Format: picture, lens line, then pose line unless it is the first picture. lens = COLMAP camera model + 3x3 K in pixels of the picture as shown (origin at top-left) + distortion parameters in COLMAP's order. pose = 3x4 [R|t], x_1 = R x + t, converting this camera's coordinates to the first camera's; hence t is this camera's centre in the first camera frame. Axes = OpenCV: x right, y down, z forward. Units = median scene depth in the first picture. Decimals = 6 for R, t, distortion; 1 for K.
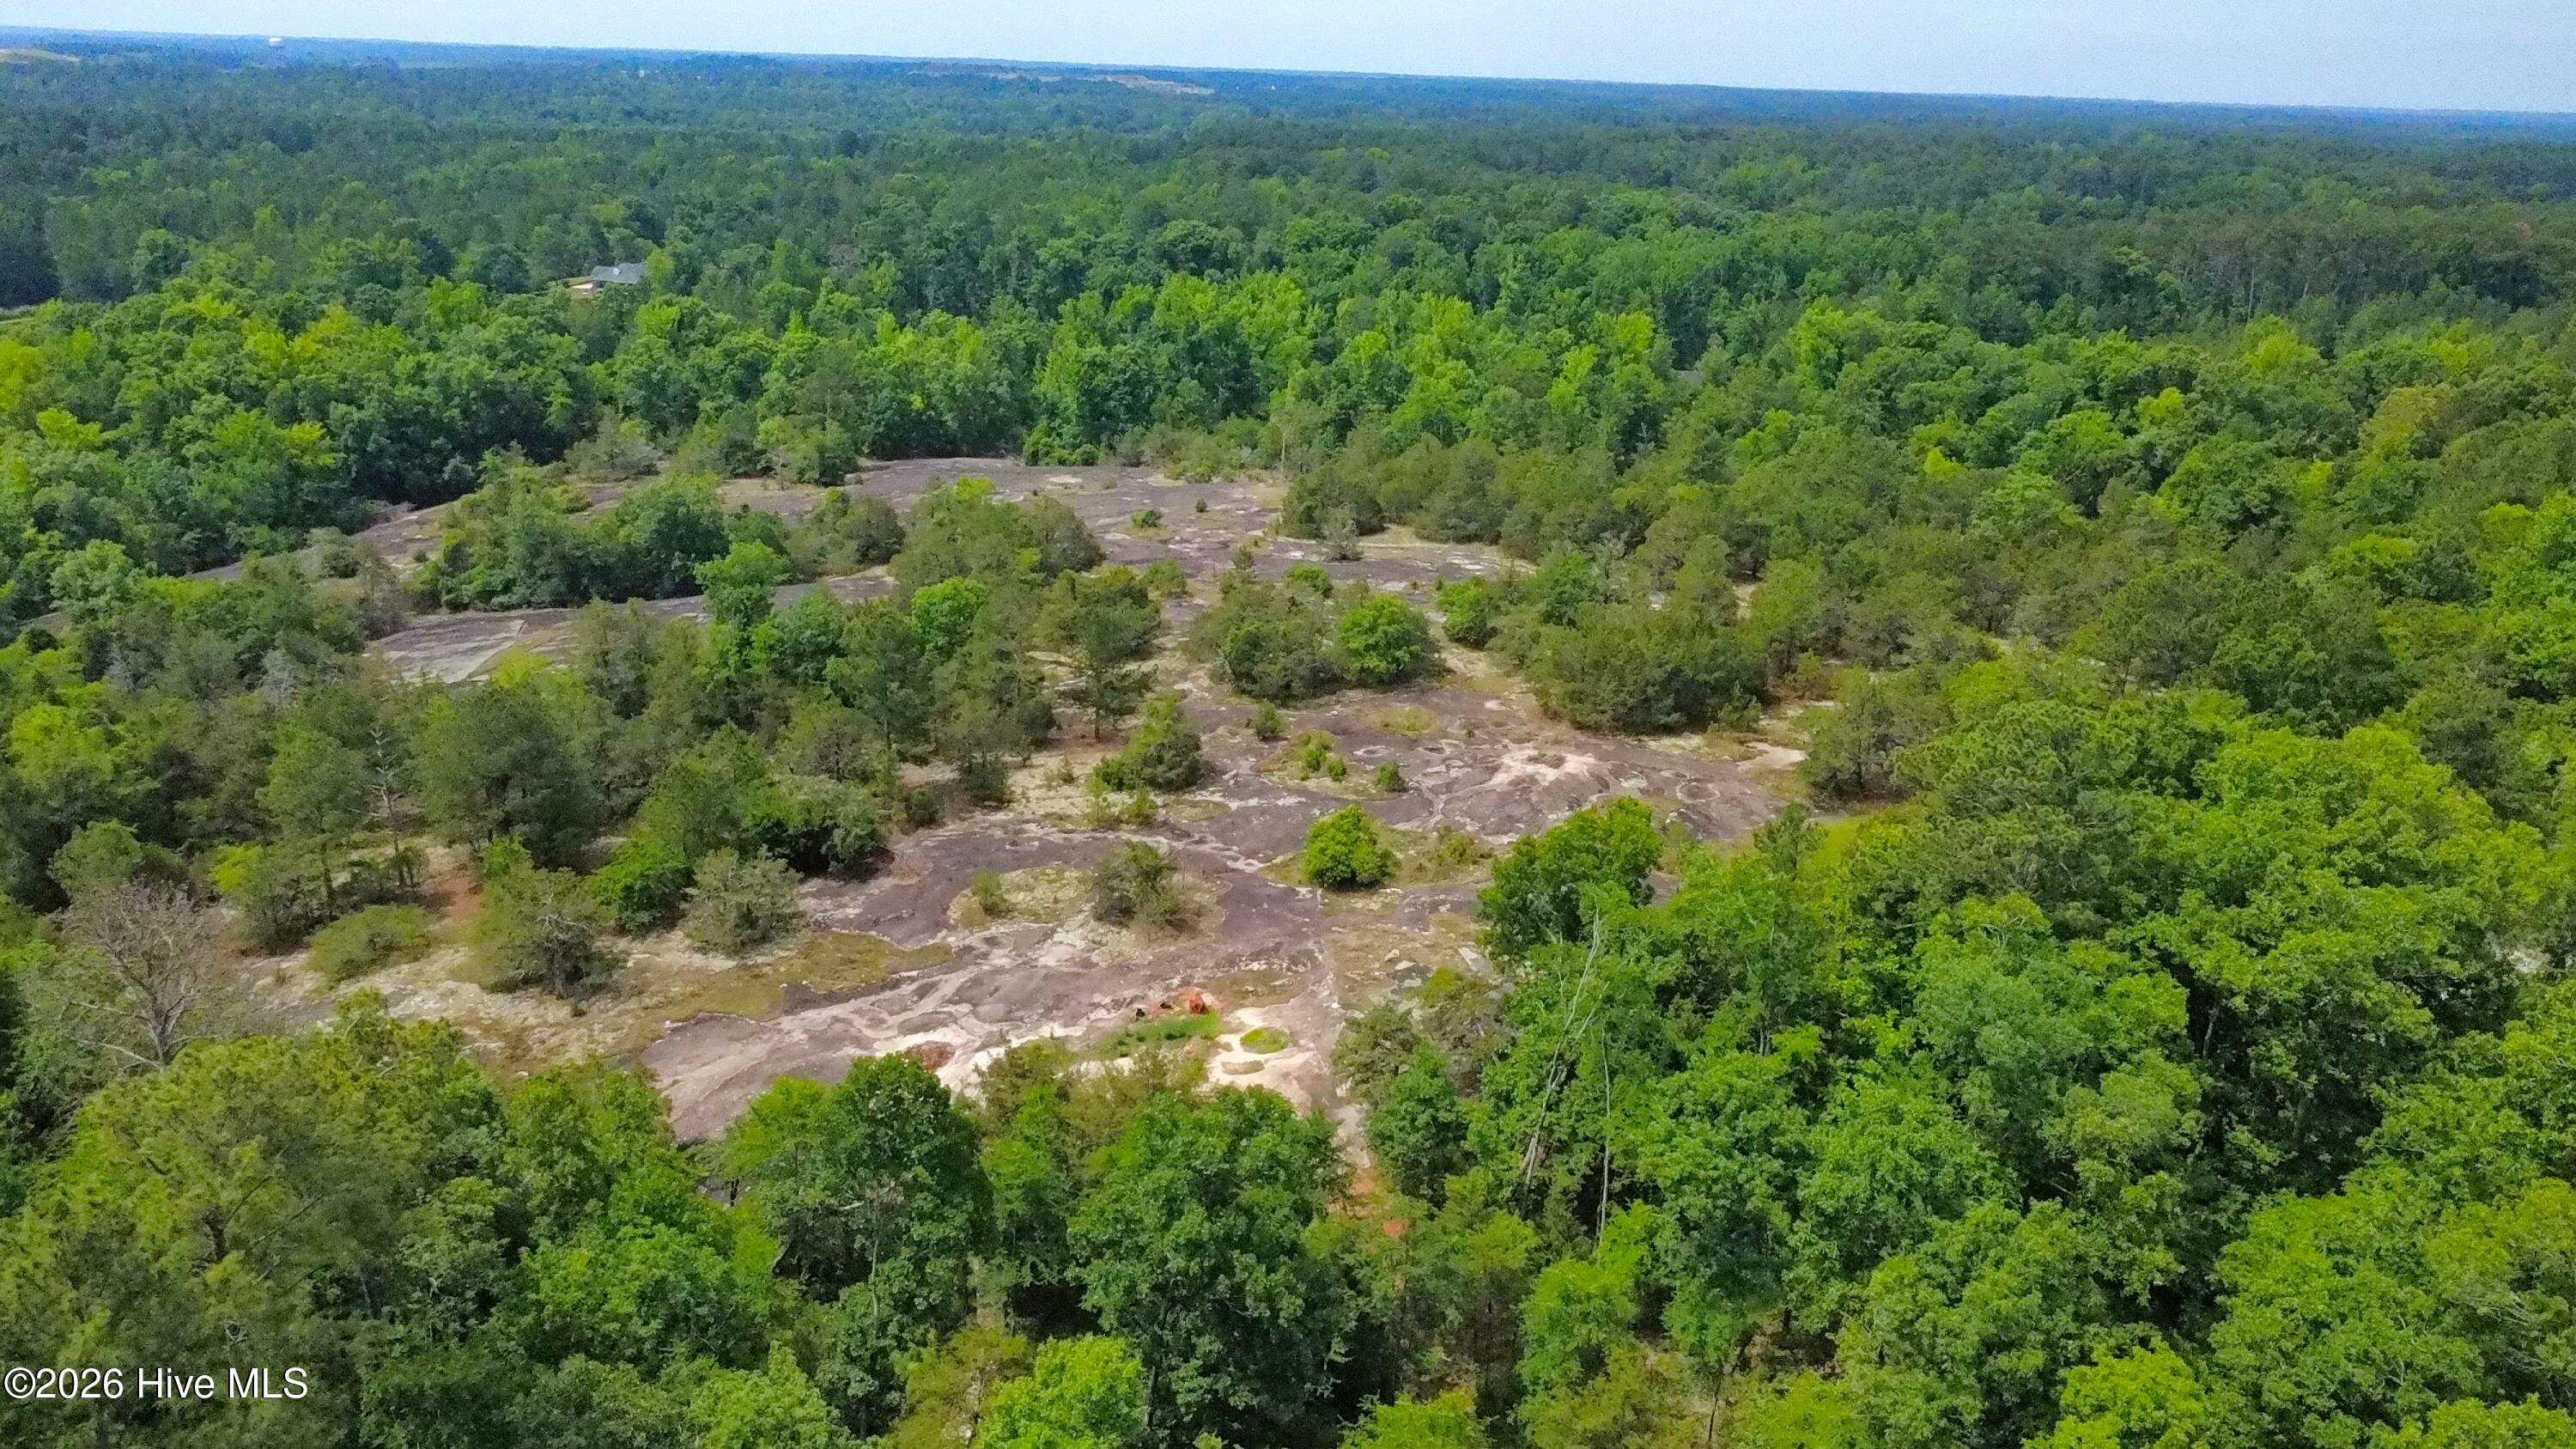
lens RADIAL K [[1860.5, 0, 1288.0], [0, 1860.5, 724.5], [0, 0, 1]] dist [-0.001851, 0.001567]
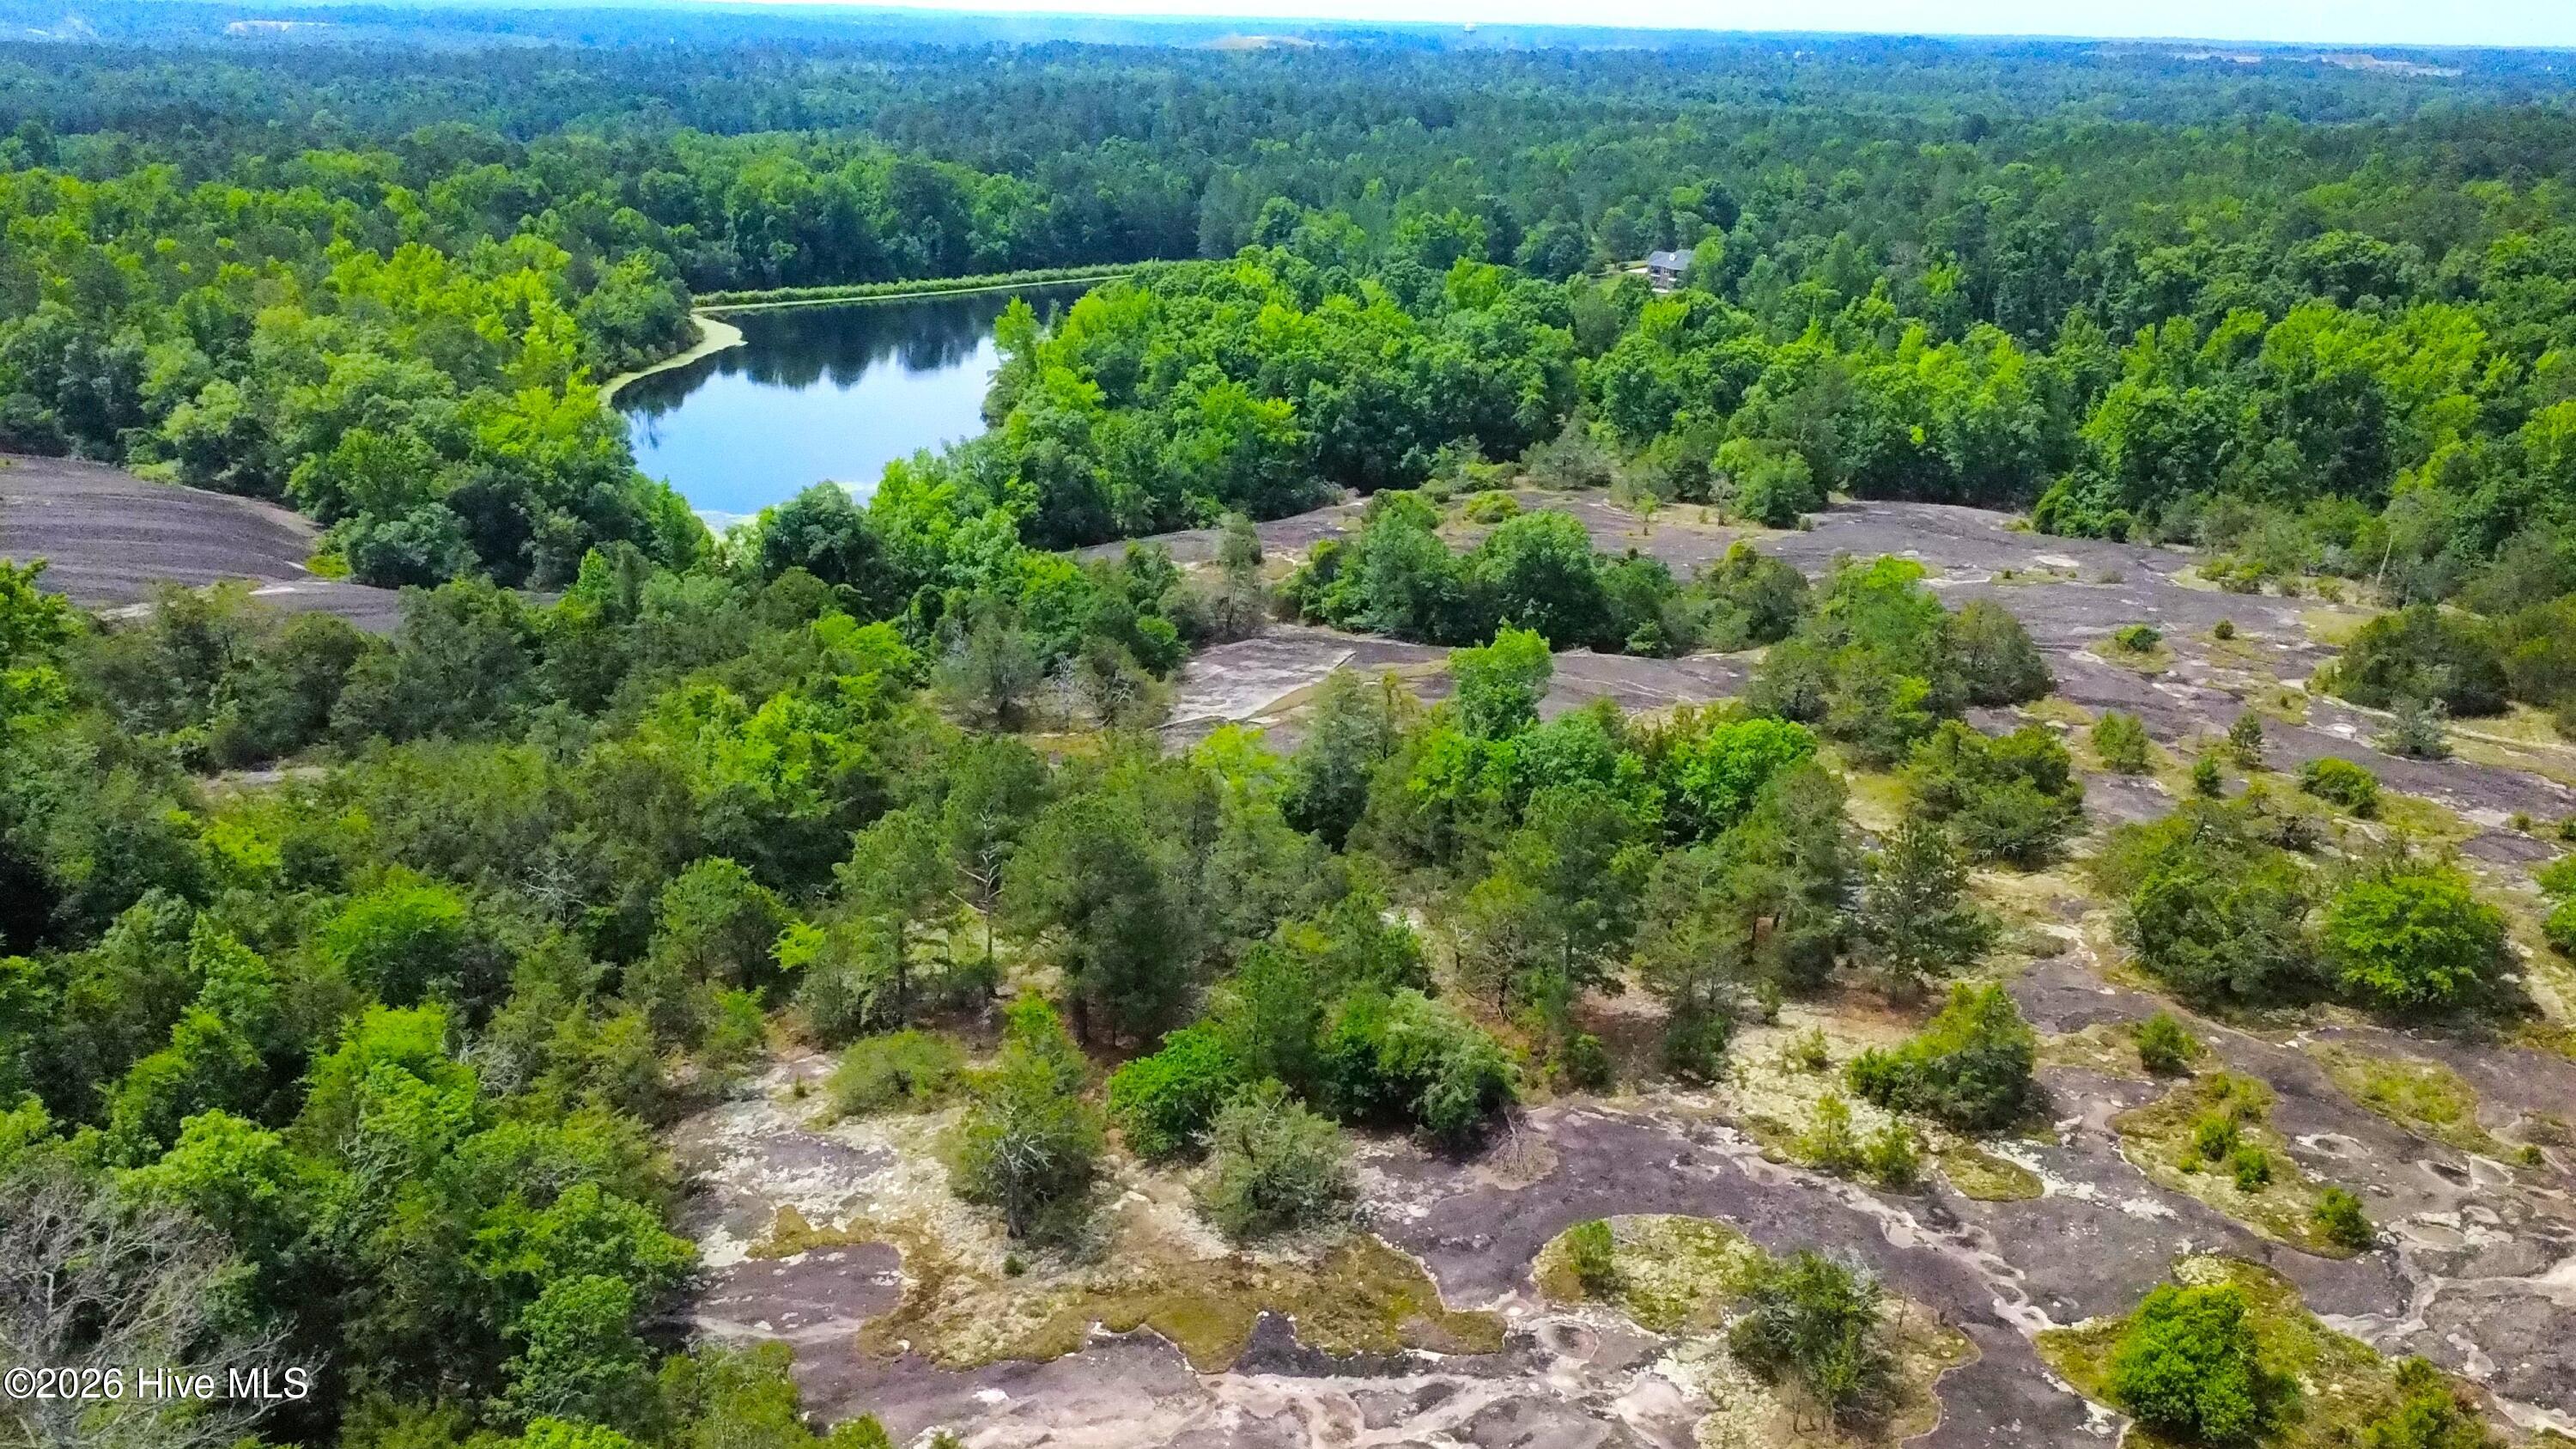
lens RADIAL K [[1860.5, 0, 1288.0], [0, 1860.5, 724.5], [0, 0, 1]] dist [-0.001851, 0.001567]
pose [[0.837557, 0.181319, -0.515384, 0.022932], [-0.176864, 0.982511, 0.058236, -0.045715], [0.516930, 0.042377, 0.854978, 0.142455]]
